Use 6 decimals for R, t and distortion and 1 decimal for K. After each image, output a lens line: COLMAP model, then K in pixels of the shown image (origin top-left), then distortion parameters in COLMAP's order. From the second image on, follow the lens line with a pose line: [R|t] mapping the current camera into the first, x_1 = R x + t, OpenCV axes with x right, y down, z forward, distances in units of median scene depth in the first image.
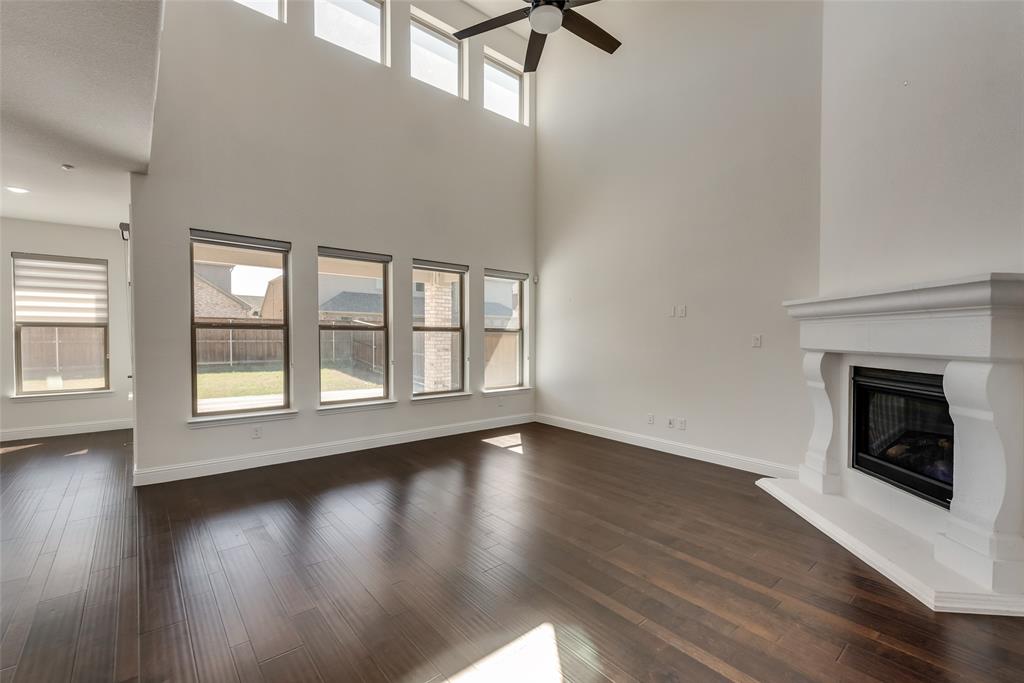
lens RADIAL K [[436.7, 0, 509.1], [0, 436.7, 342.0], [0, 0, 1]] dist [0.001174, -0.001017]
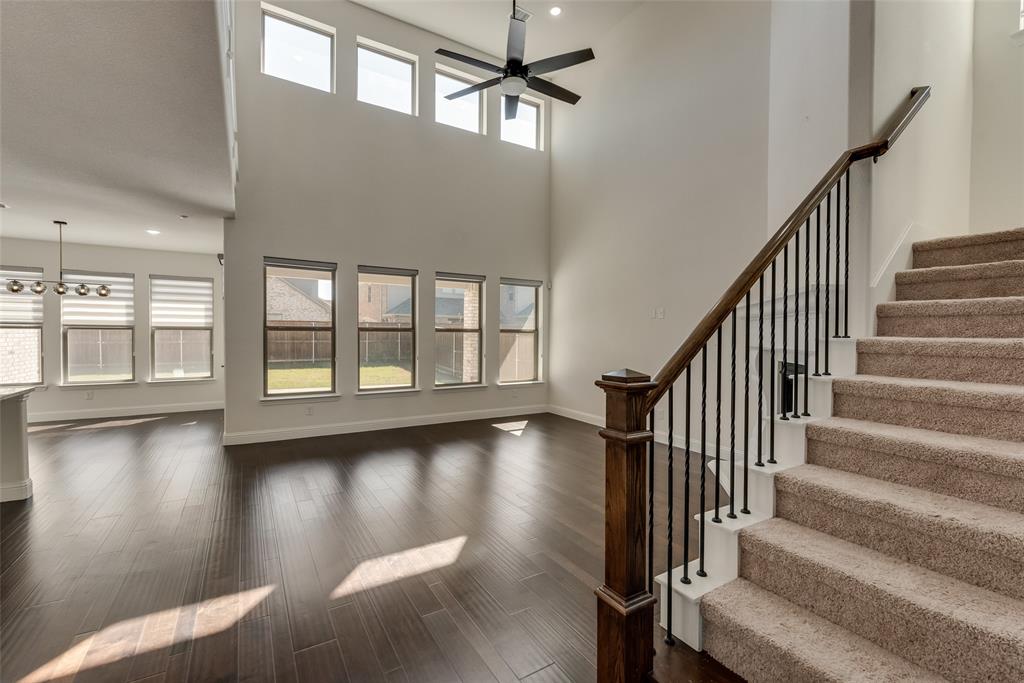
lens RADIAL K [[436.8, 0, 516.4], [0, 436.8, 335.5], [0, 0, 1]] dist [-0.002182, -0.000444]
pose [[0.988445, -0.002049, -0.151568, 0.176376], [-0.000514, 0.999858, -0.016872, 0.004581], [0.151581, 0.016755, 0.988303, -0.149720]]
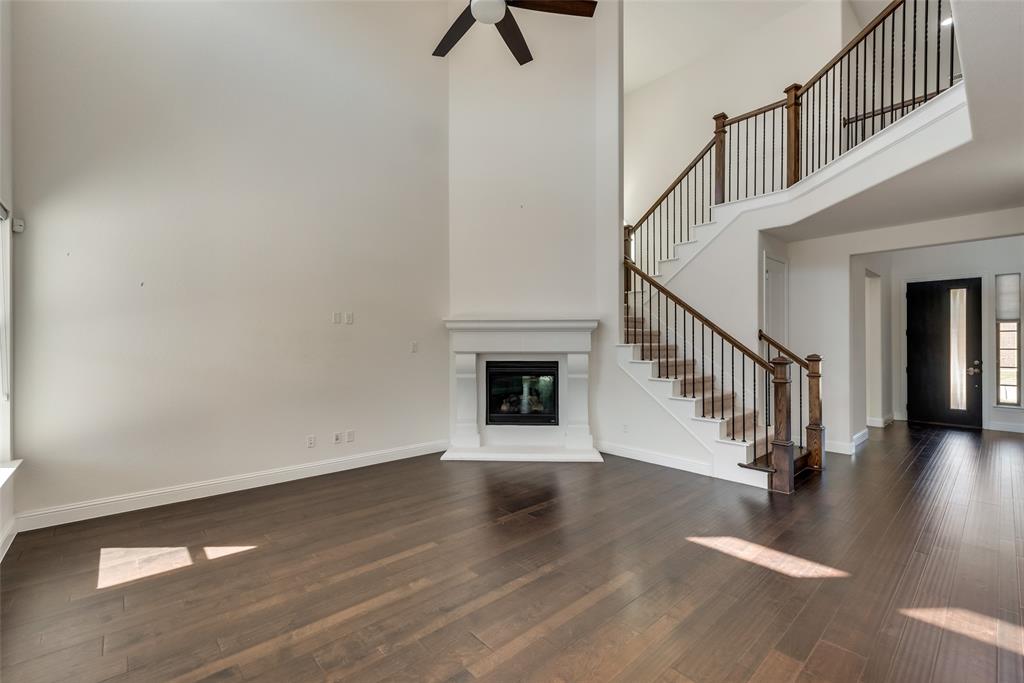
lens RADIAL K [[436.7, 0, 509.1], [0, 436.7, 342.0], [0, 0, 1]] dist [0.001174, -0.001017]
pose [[-0.019804, -0.005347, 0.999790, -0.521128], [0.018684, 0.999809, 0.005717, -0.014882], [-0.999629, 0.018794, -0.019700, 0.611384]]
